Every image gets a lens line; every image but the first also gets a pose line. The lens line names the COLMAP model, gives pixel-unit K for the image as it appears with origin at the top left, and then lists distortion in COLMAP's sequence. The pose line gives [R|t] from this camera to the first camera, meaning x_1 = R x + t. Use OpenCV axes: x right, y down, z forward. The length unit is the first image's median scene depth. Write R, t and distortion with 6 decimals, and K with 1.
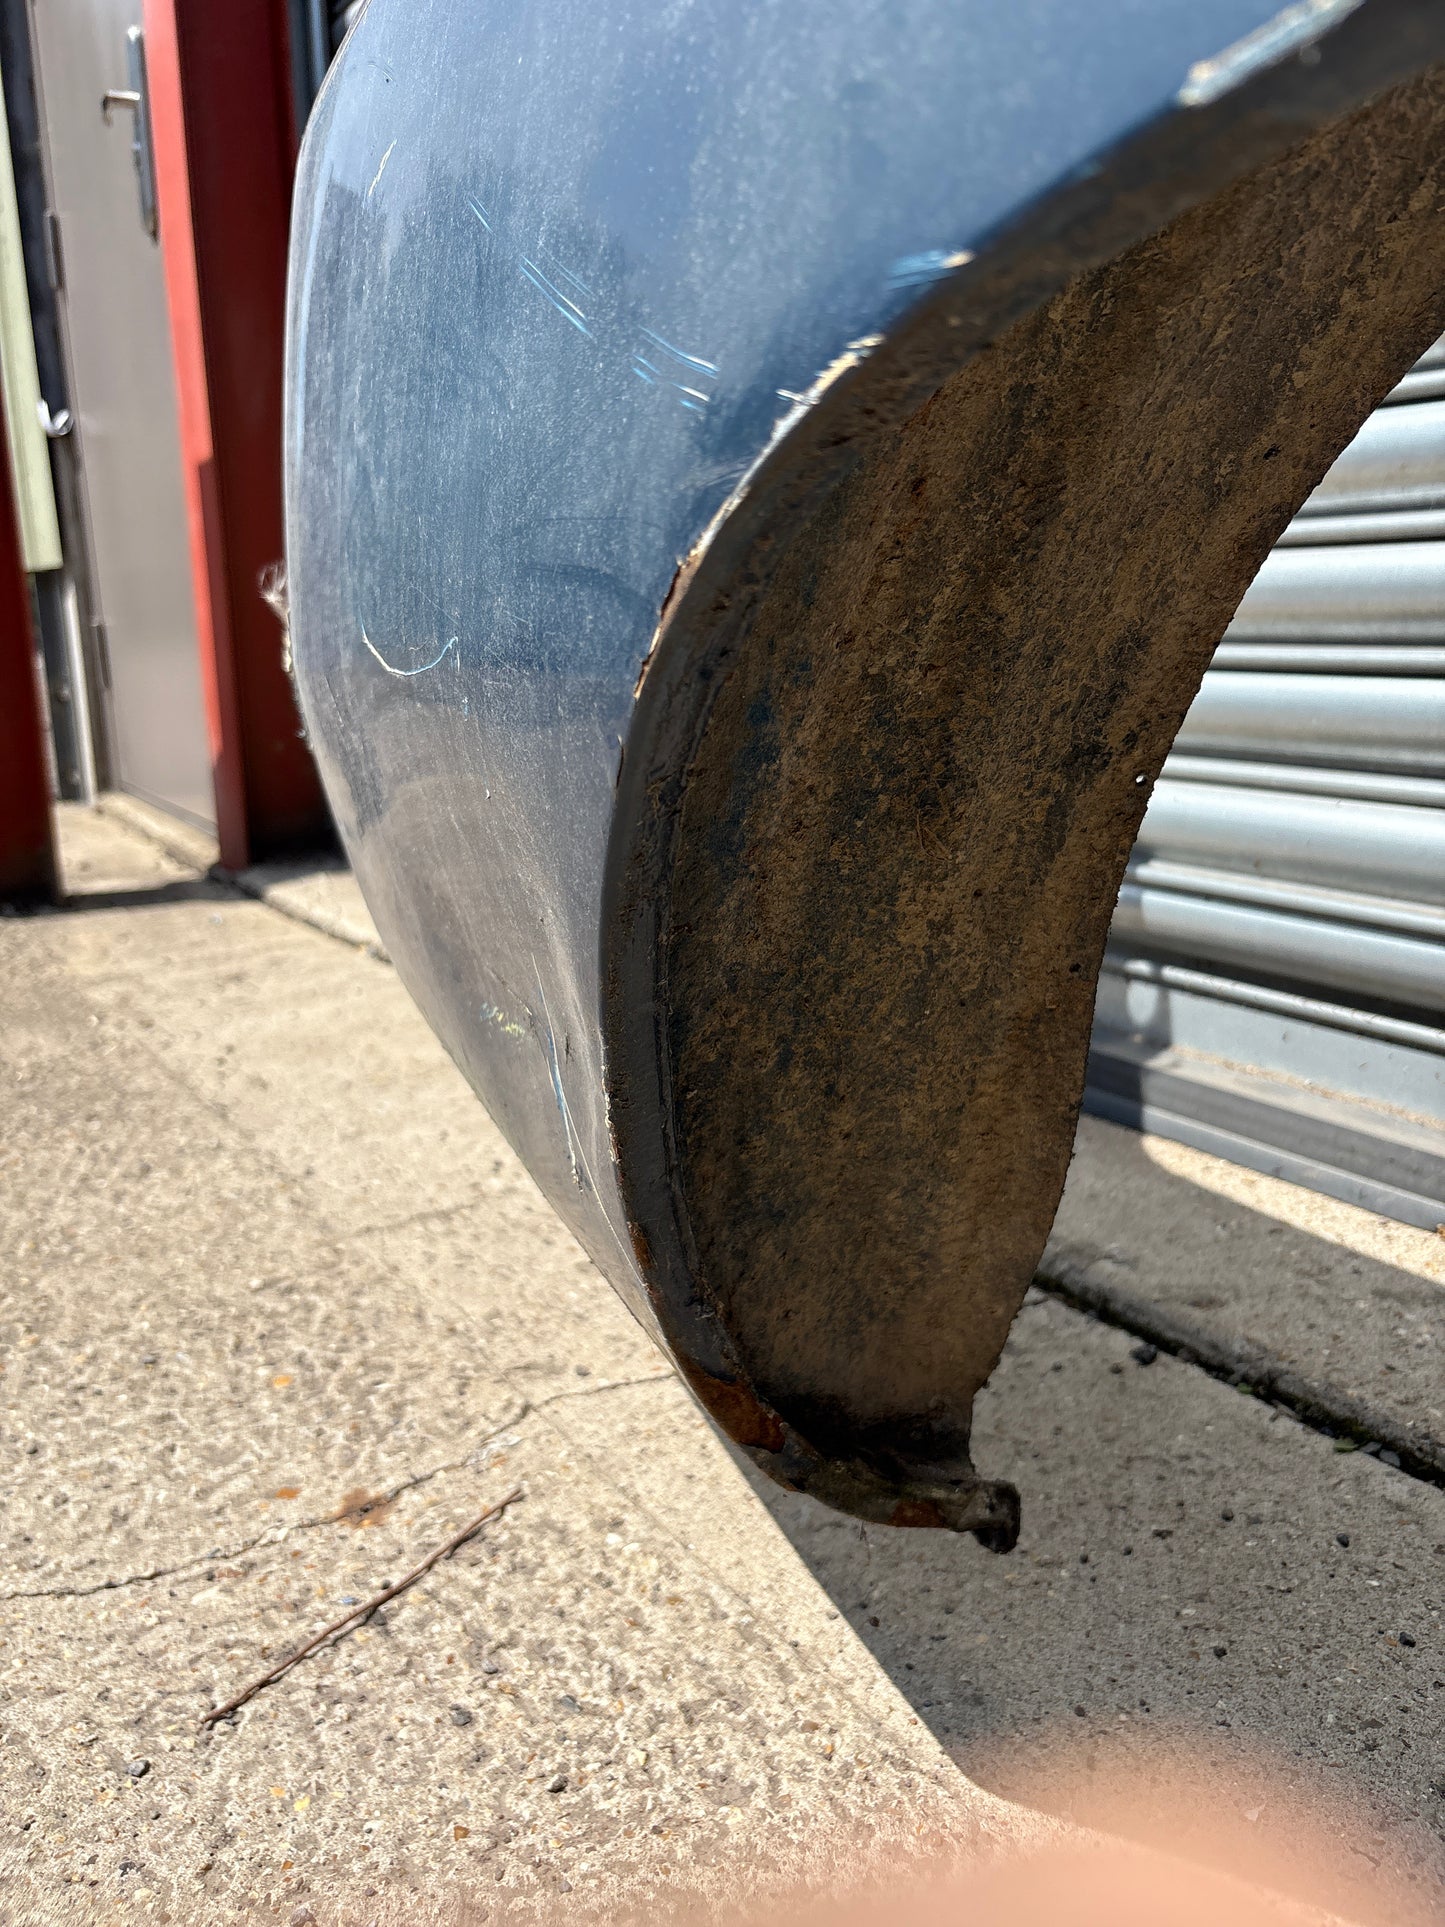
lens RADIAL K [[1489.4, 0, 740.1], [0, 1489.4, 954.0], [0, 0, 1]] dist [0.003254, -0.007848]
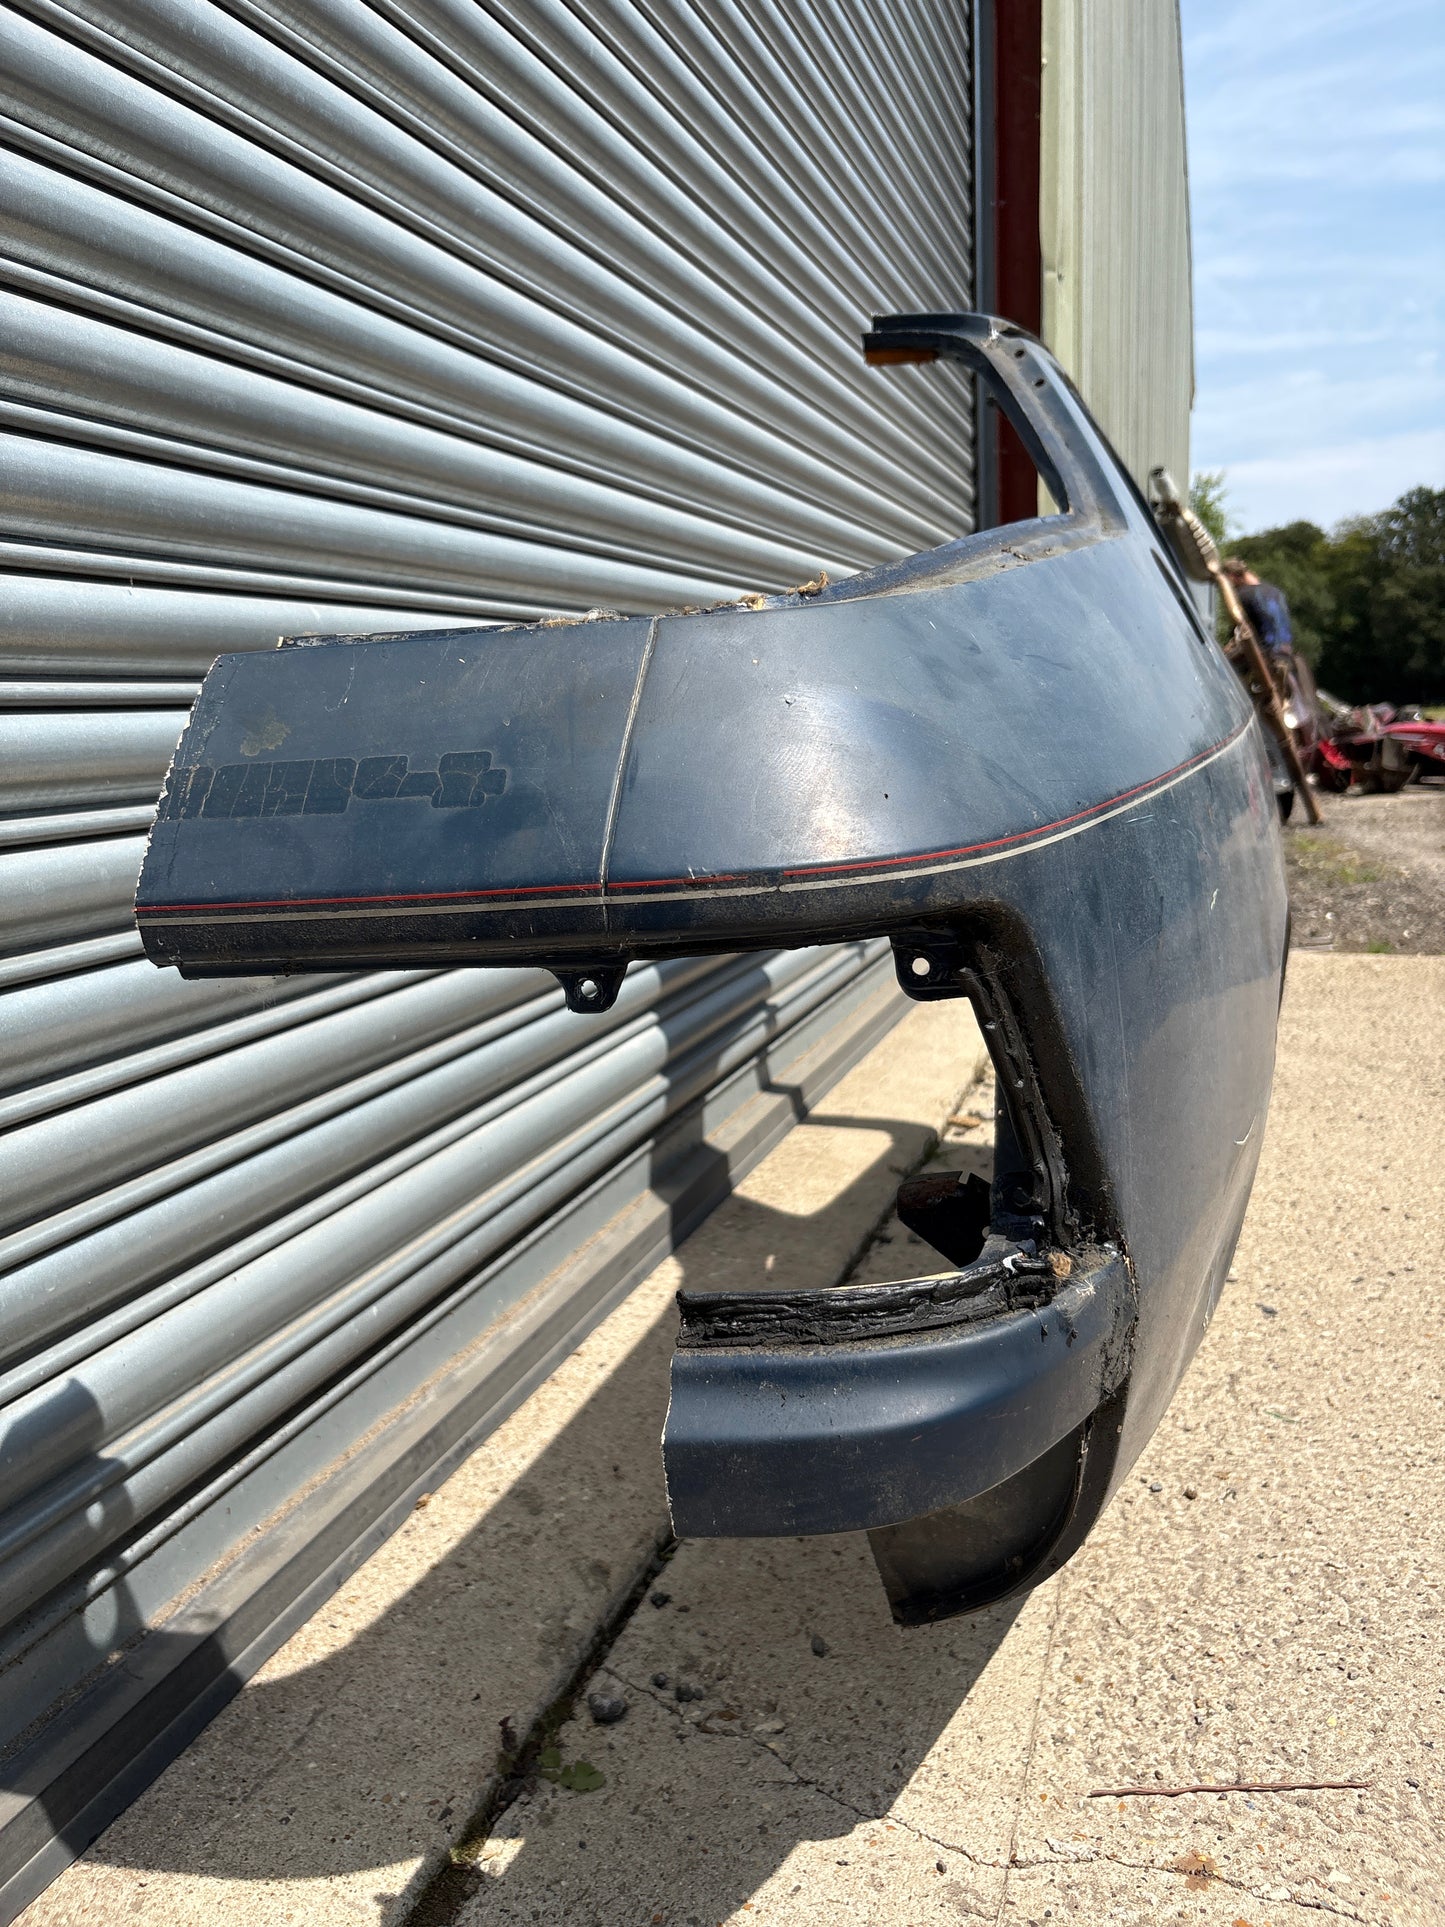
lens RADIAL K [[1461.9, 0, 723.9], [0, 1461.9, 961.3], [0, 0, 1]] dist [0.093774, -0.133609]
pose [[-0.606633, -0.099213, 0.788767, -0.981540], [0.219634, 0.932649, 0.286230, -0.824417], [-0.764040, 0.346876, -0.543985, 1.846922]]
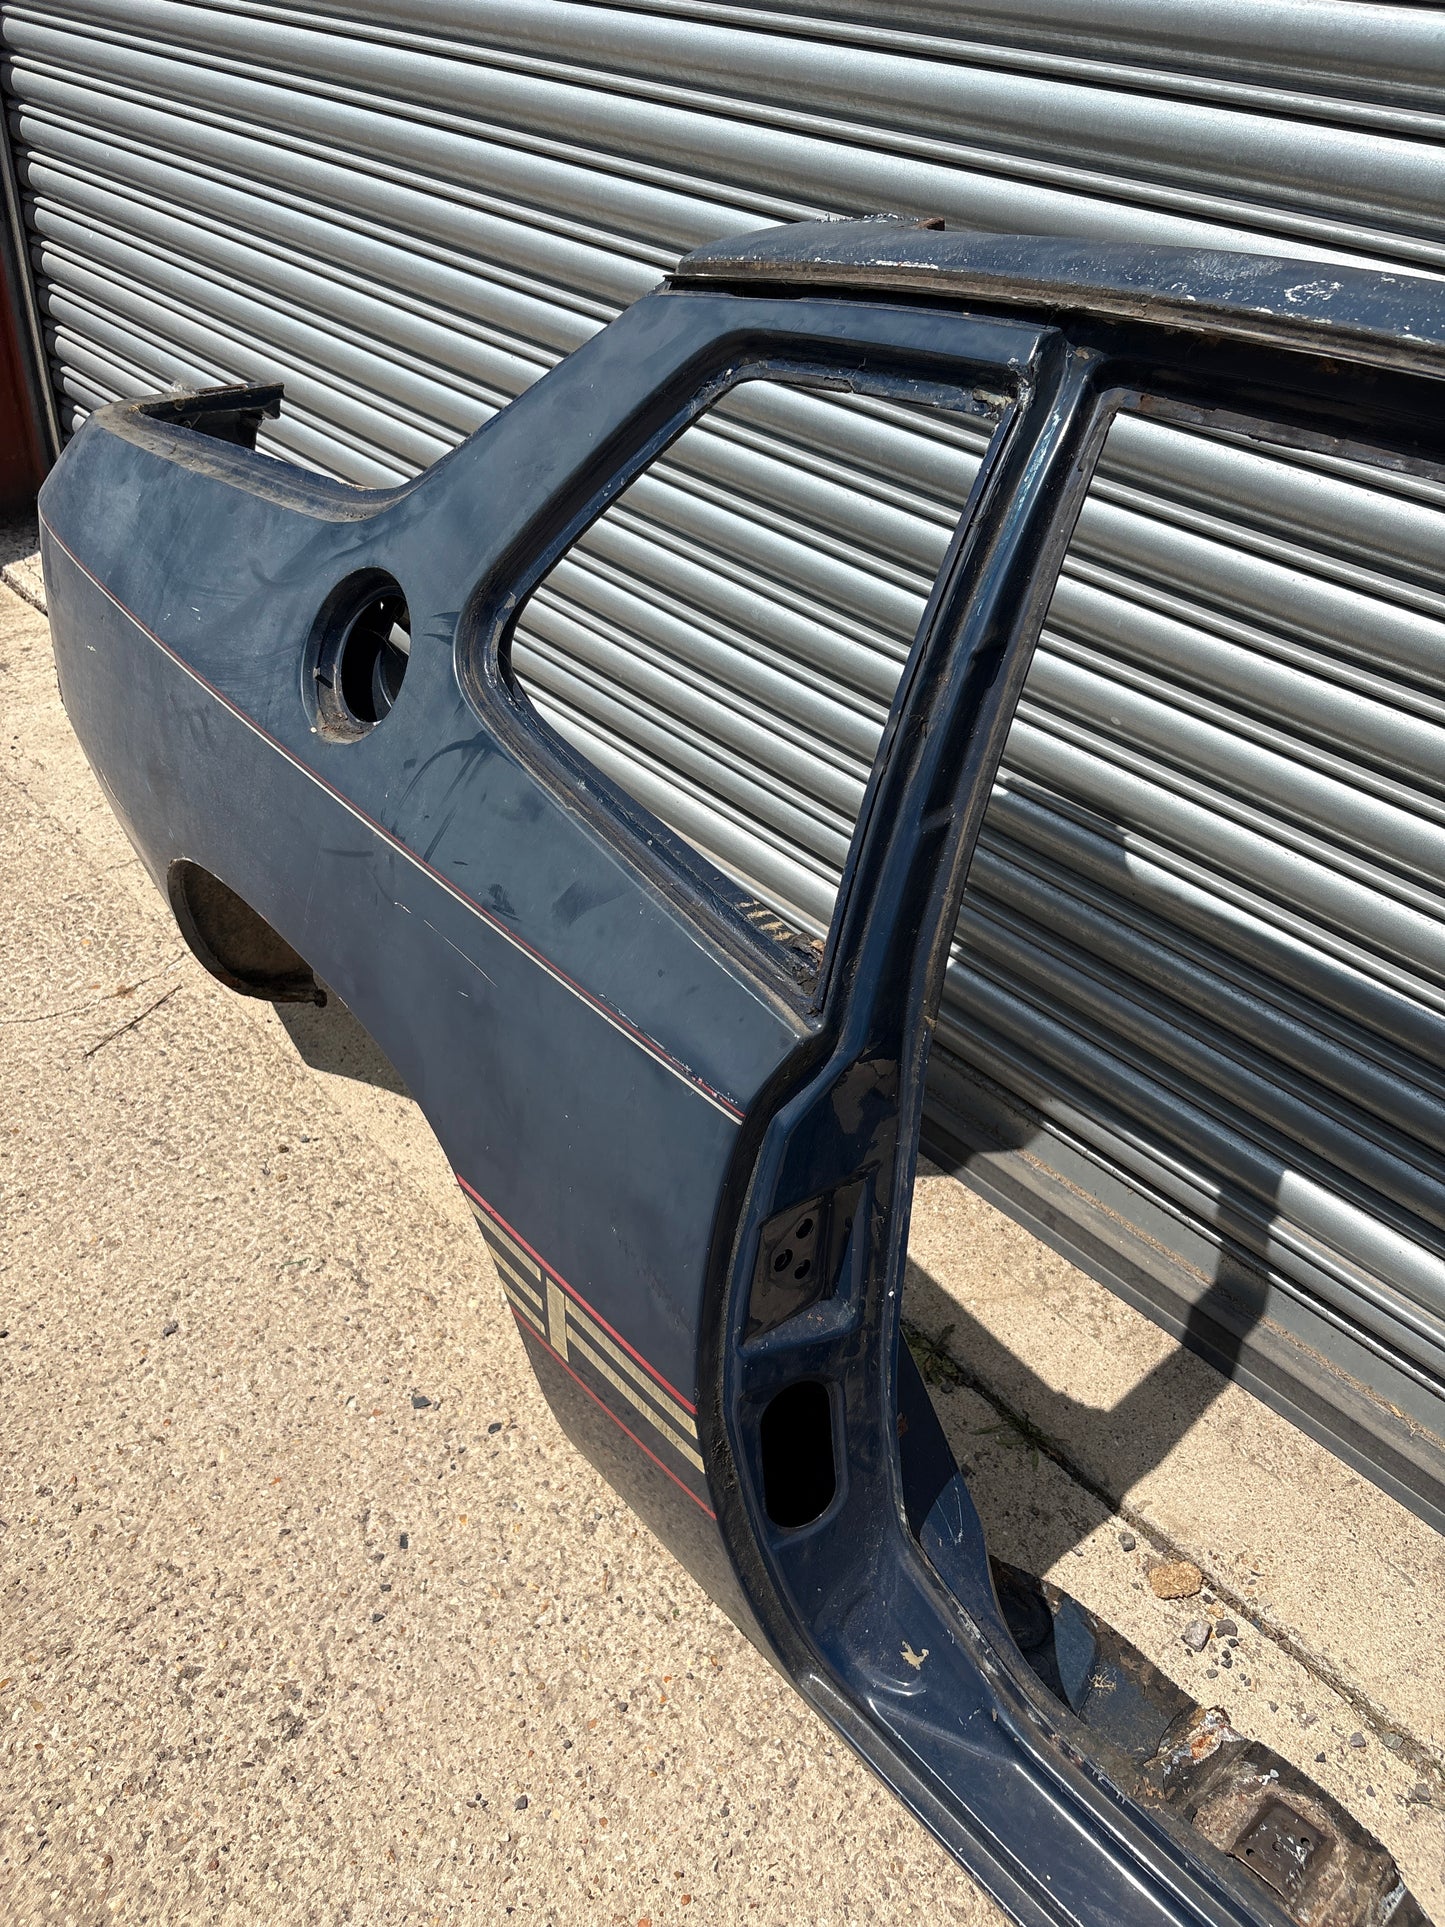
lens RADIAL K [[1470.1, 0, 707.5], [0, 1470.1, 959.6], [0, 0, 1]] dist [-0.001406, -0.002929]
pose [[0.987800, -0.011733, 0.155286, 0.465758], [-0.049441, 0.921943, 0.384157, -0.921937], [-0.147673, -0.387147, 0.910115, -1.917664]]
